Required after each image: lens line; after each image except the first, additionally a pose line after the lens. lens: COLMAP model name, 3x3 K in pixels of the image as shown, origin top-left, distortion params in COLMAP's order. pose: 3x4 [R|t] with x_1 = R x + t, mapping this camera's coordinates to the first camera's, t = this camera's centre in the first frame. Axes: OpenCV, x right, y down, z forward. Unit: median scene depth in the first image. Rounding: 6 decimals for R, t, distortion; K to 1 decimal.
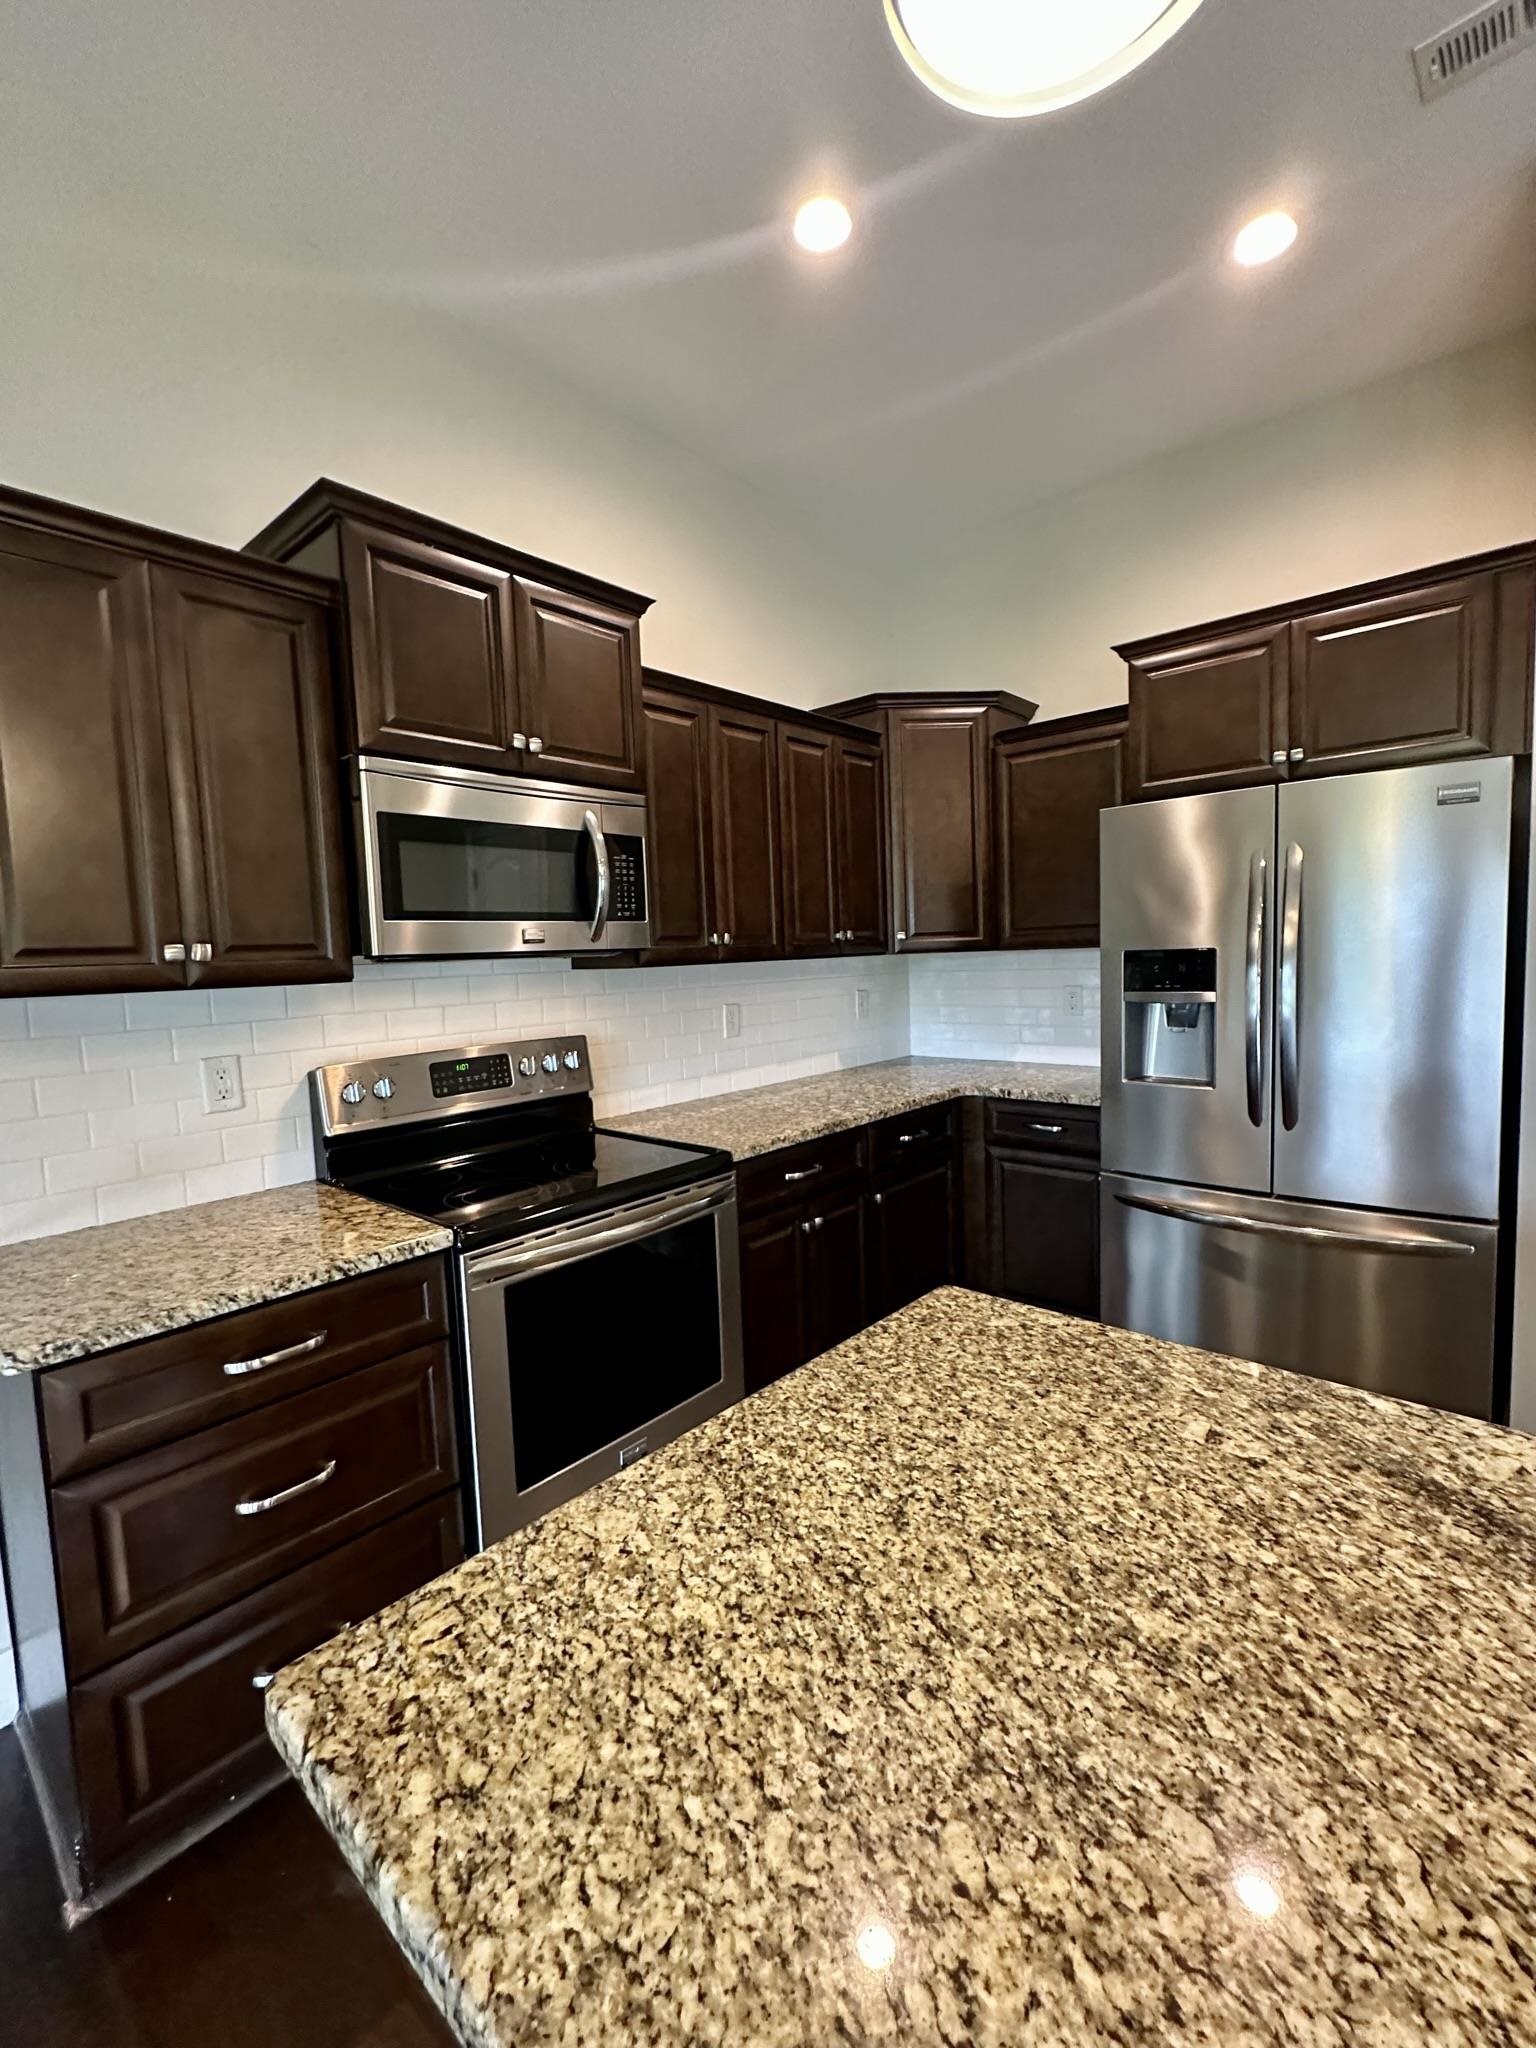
lens RADIAL K [[878.7, 0, 769.7], [0, 878.7, 1020.3], [0, 0, 1]] dist [0.000839, -0.000367]
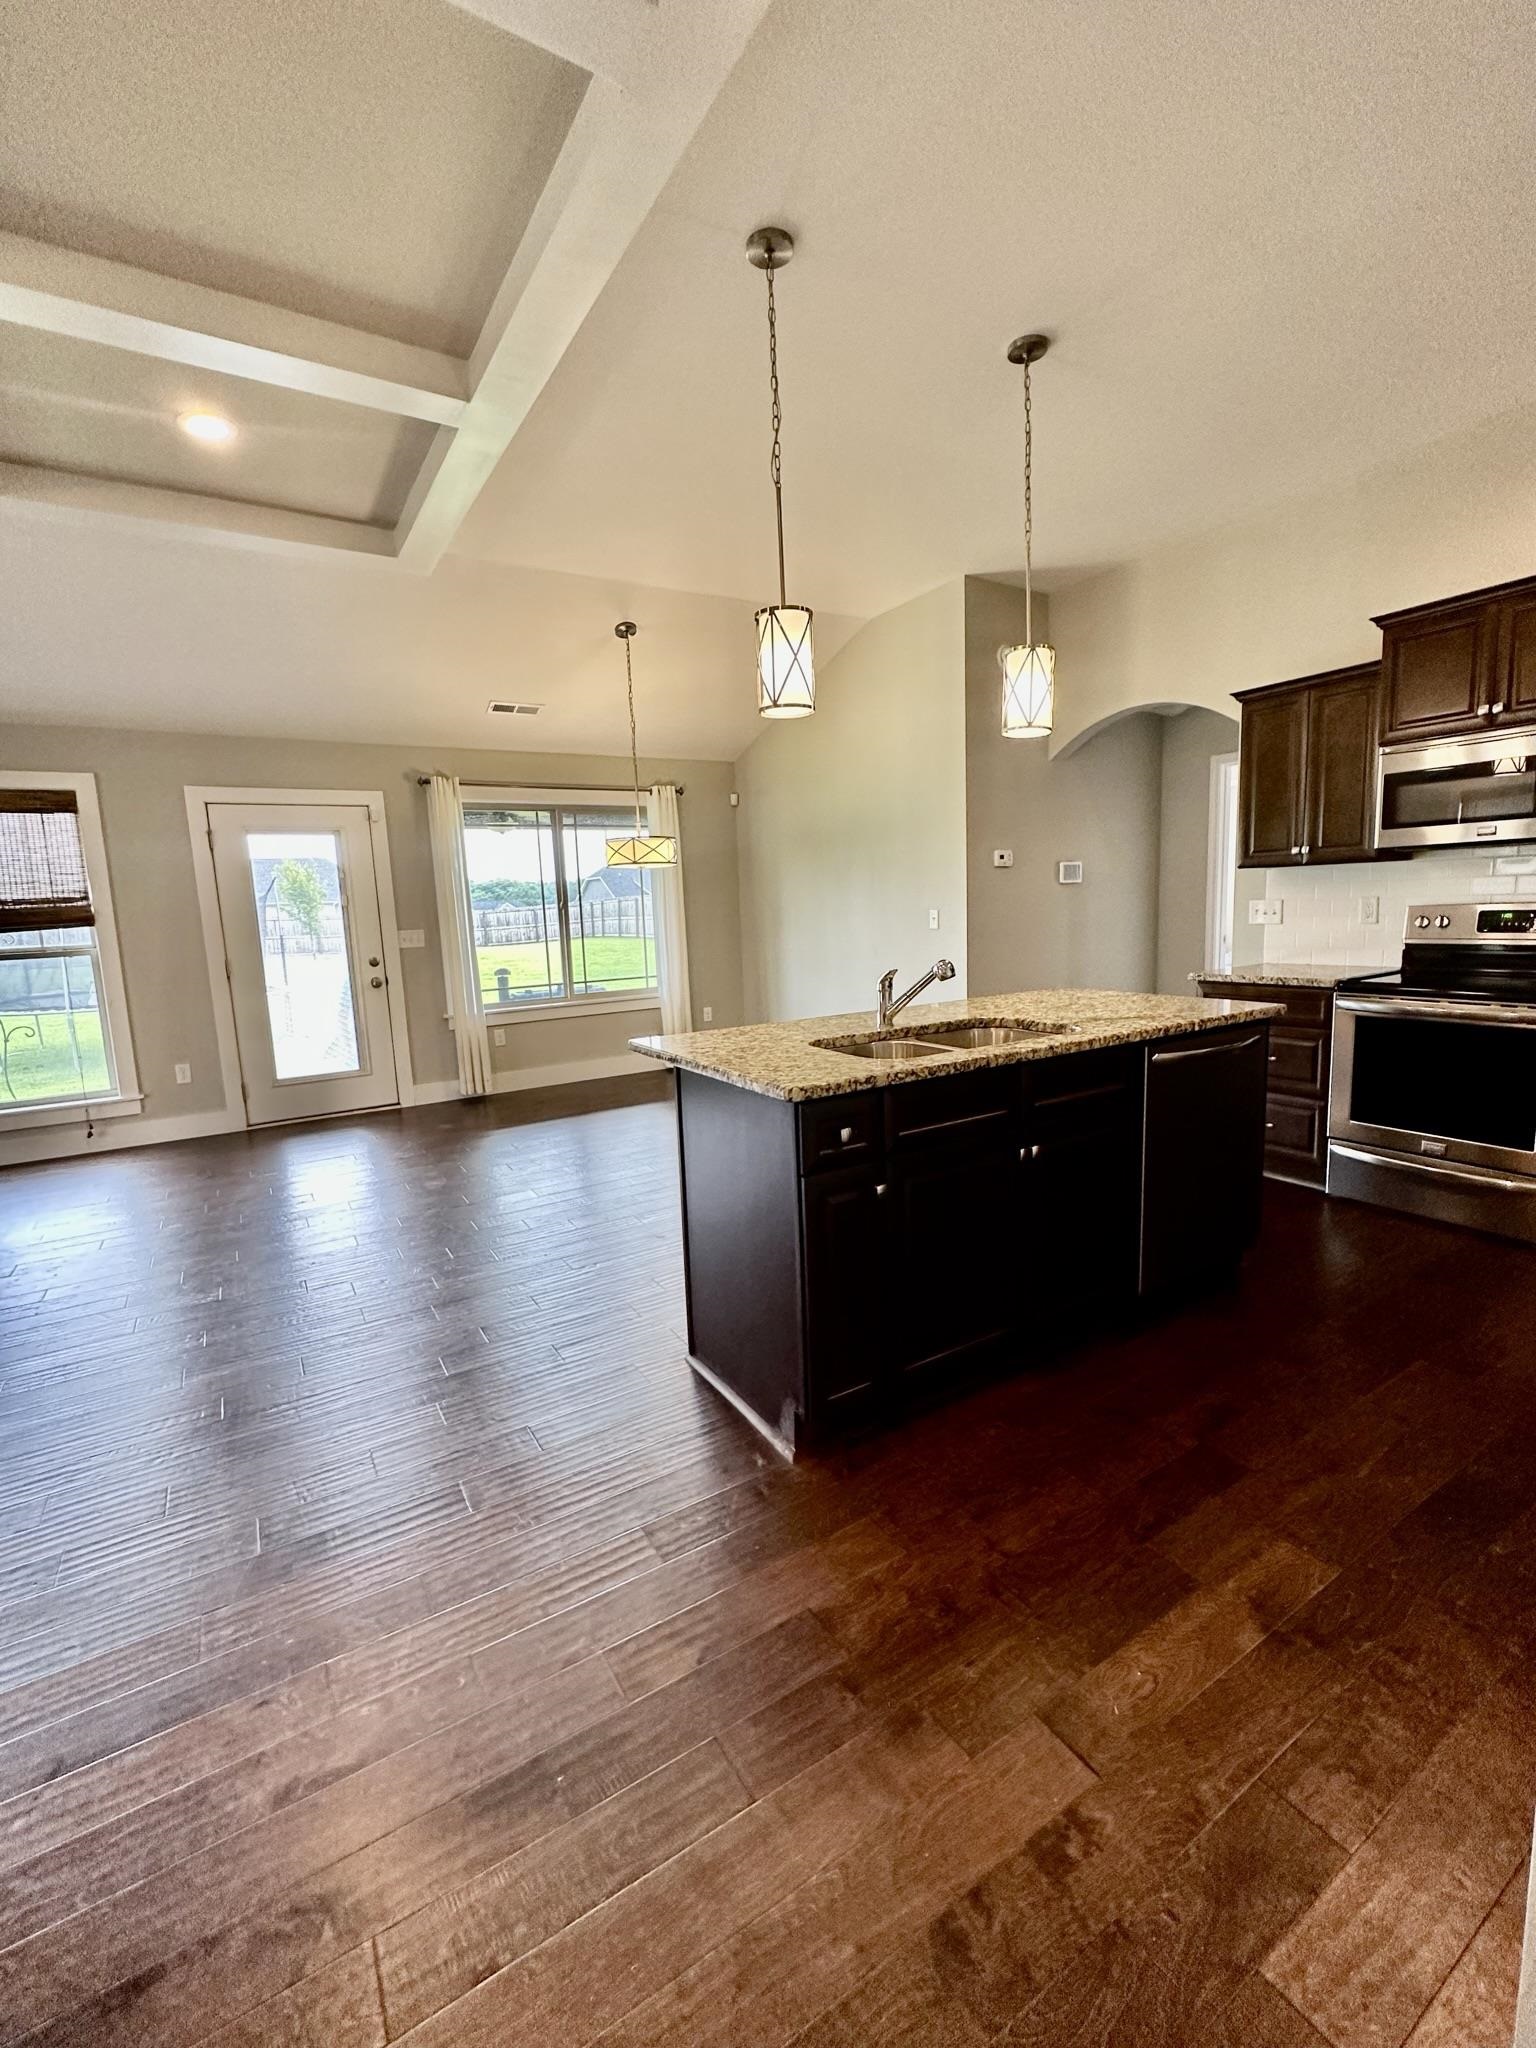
lens RADIAL K [[878.7, 0, 770.6], [0, 878.7, 1018.6], [0, 0, 1]] dist [0.000839, -0.000367]
pose [[-0.287201, 0.176837, -0.941406, 1.875213], [-0.020719, 0.981434, 0.190677, -0.045533], [0.957646, 0.074267, -0.278205, 0.260156]]
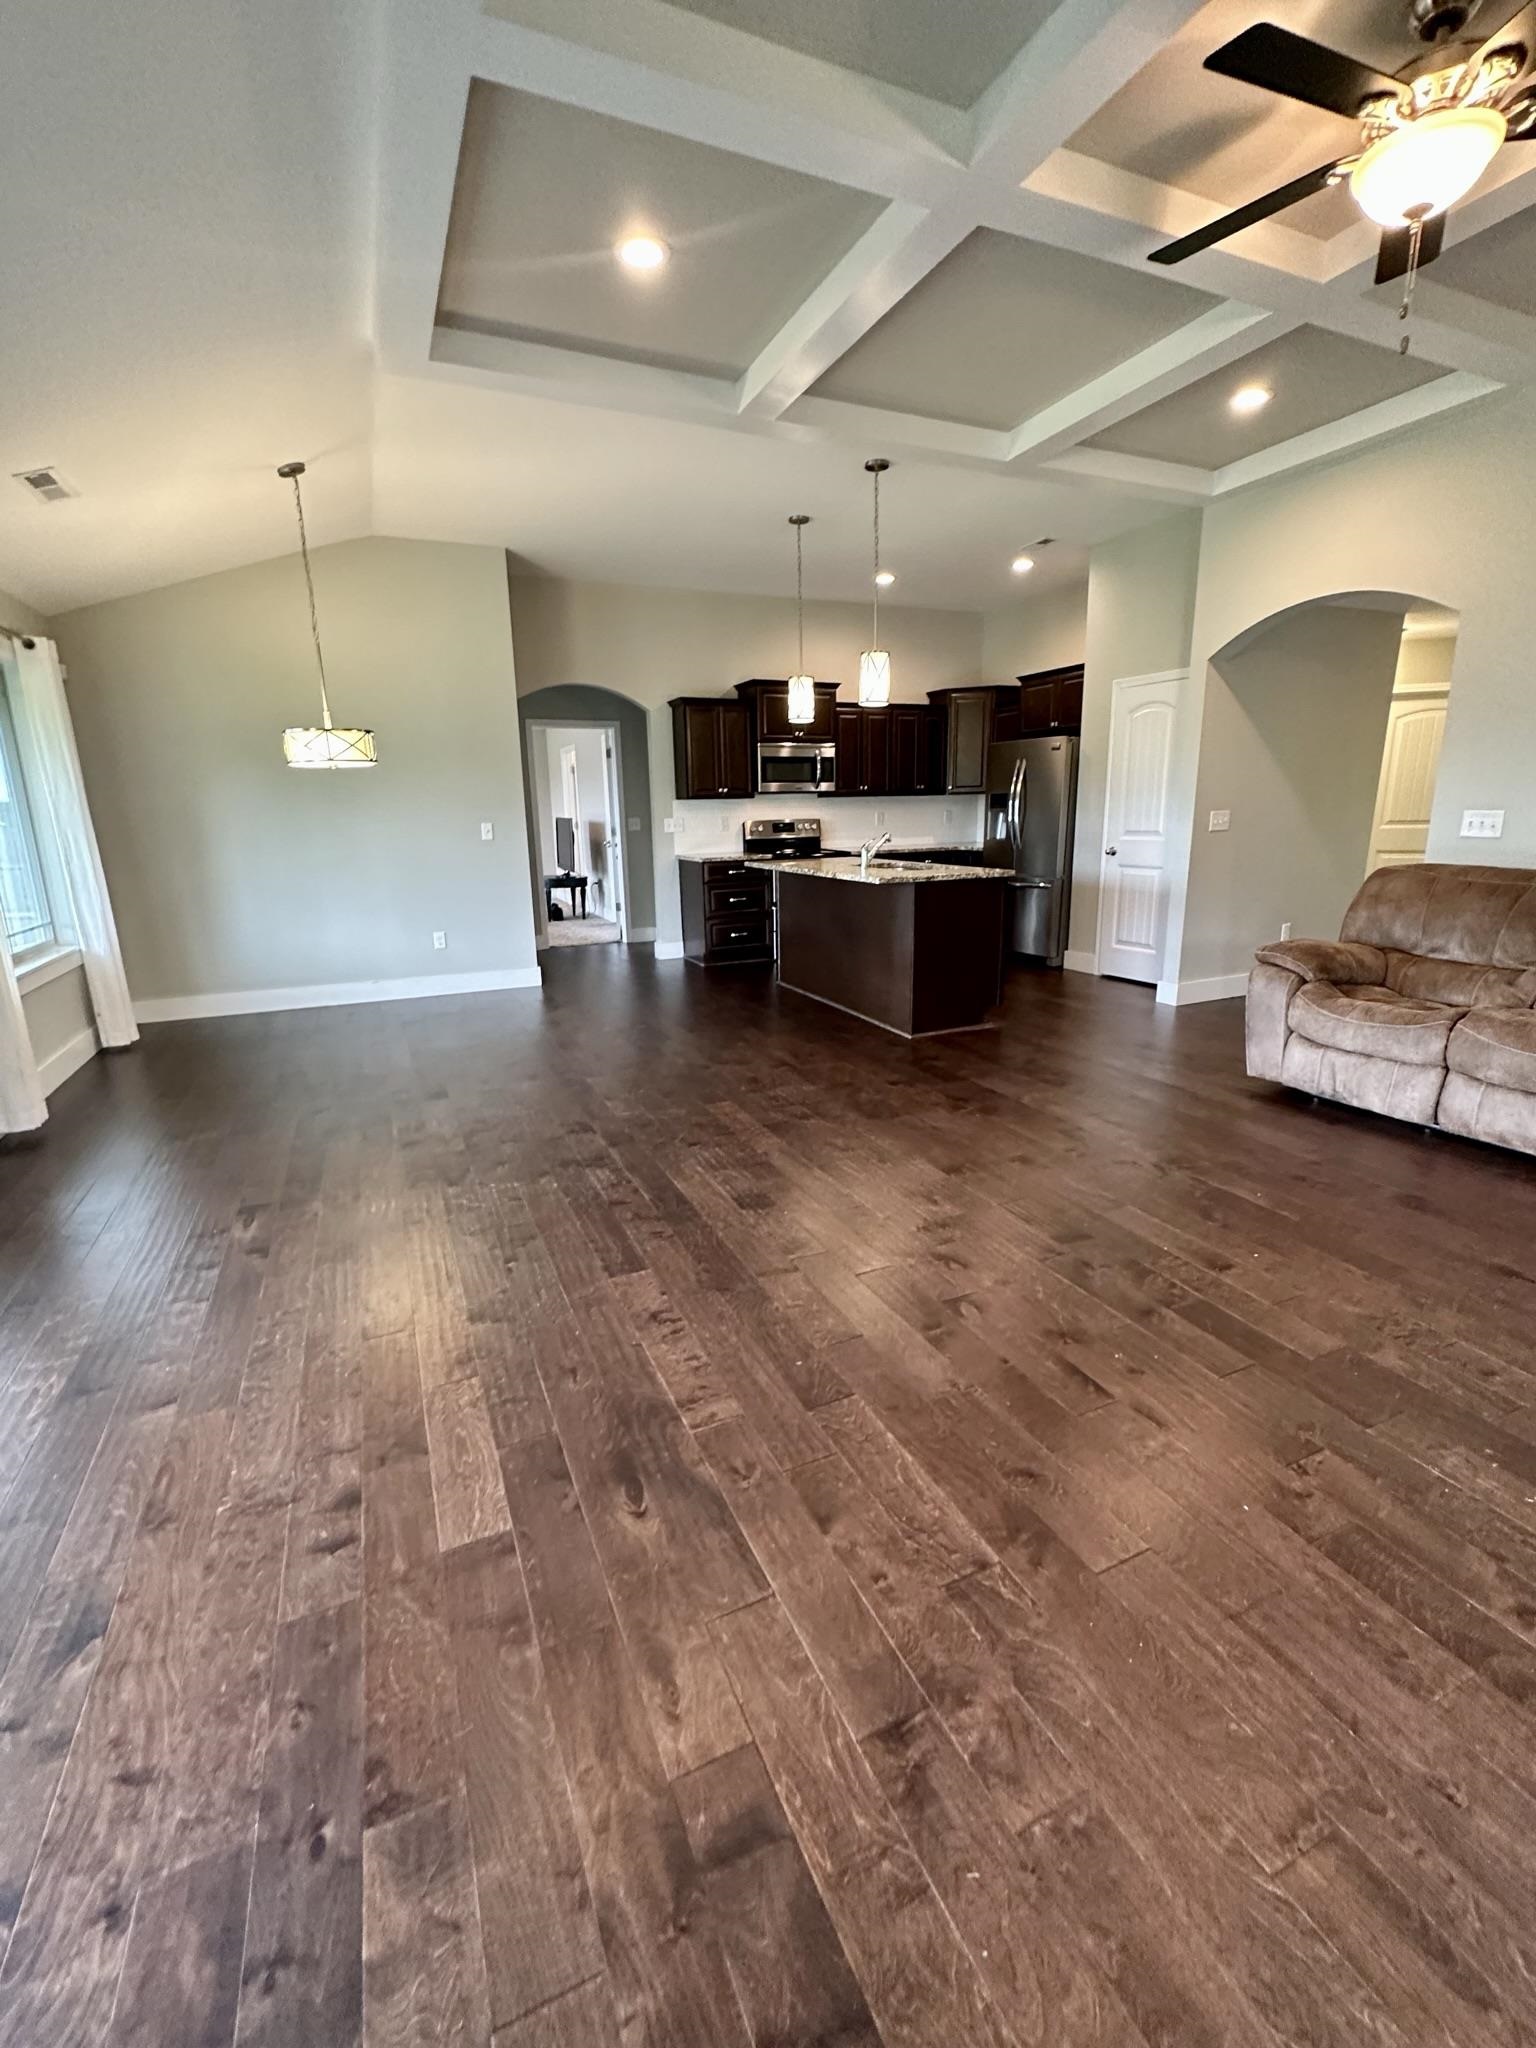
lens RADIAL K [[878.7, 0, 769.6], [0, 878.7, 1021.5], [0, 0, 1]] dist [0.000839, -0.000367]
pose [[0.911625, 0.117391, -0.393901, 1.360976], [-0.047266, 0.981930, 0.183246, 0.230243], [0.408295, -0.148434, 0.900701, -2.889877]]
